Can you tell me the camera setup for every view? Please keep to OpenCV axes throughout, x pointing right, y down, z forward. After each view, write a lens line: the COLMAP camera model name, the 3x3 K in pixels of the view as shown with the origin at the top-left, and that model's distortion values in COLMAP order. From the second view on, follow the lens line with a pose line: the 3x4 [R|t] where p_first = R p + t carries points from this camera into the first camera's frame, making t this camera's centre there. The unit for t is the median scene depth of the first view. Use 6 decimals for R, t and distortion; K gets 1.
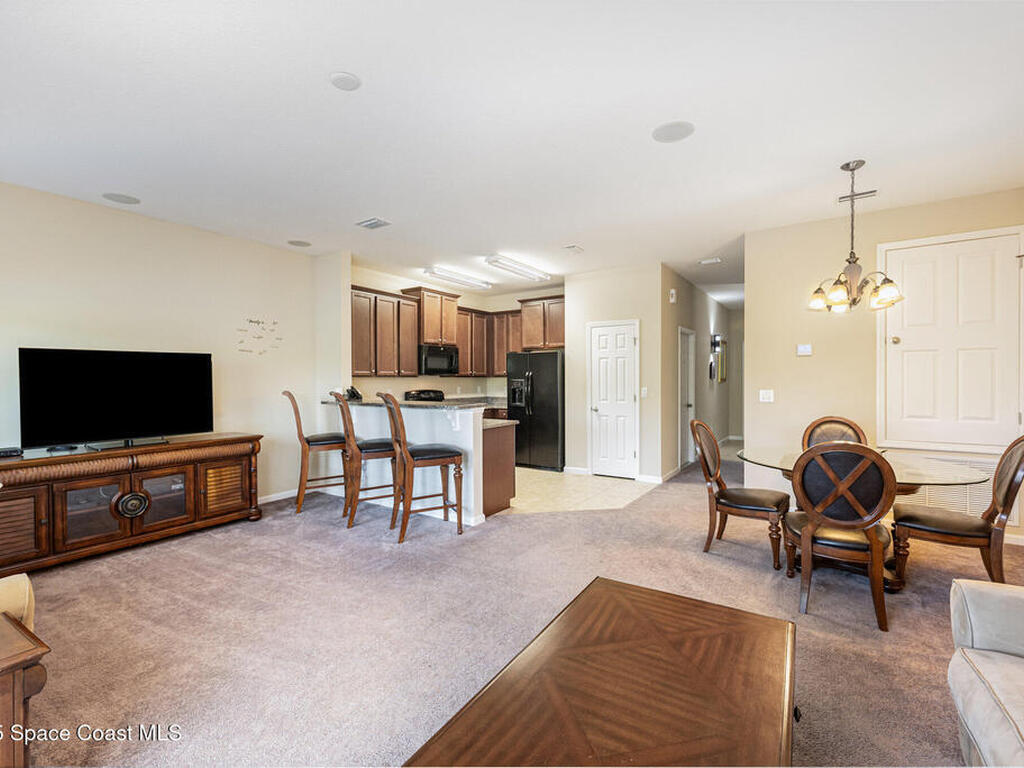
lens RADIAL K [[455.8, 0, 512.0], [0, 455.8, 384.0], [0, 0, 1]] dist [-0.000201, -0.000028]
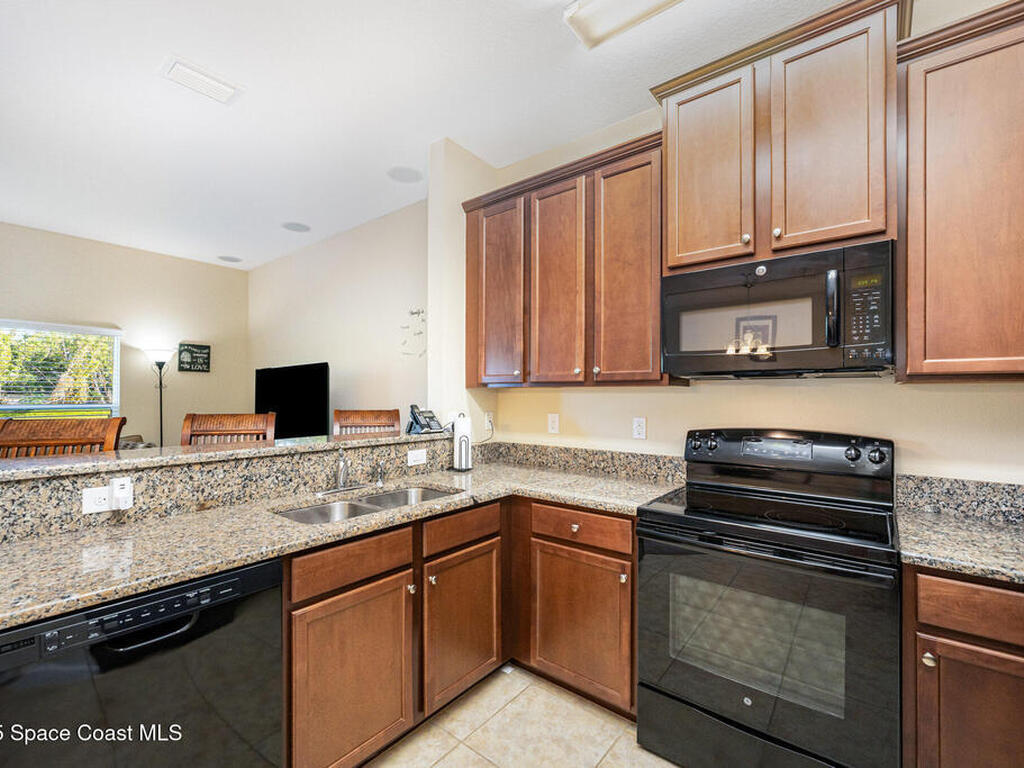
lens RADIAL K [[455.8, 0, 512.0], [0, 455.8, 384.0], [0, 0, 1]] dist [-0.000201, -0.000028]
pose [[-0.123299, -0.001646, -0.992368, 0.119972], [-0.001318, 0.999998, -0.001495, -0.015863], [0.992369, 0.001123, -0.123301, 0.985948]]
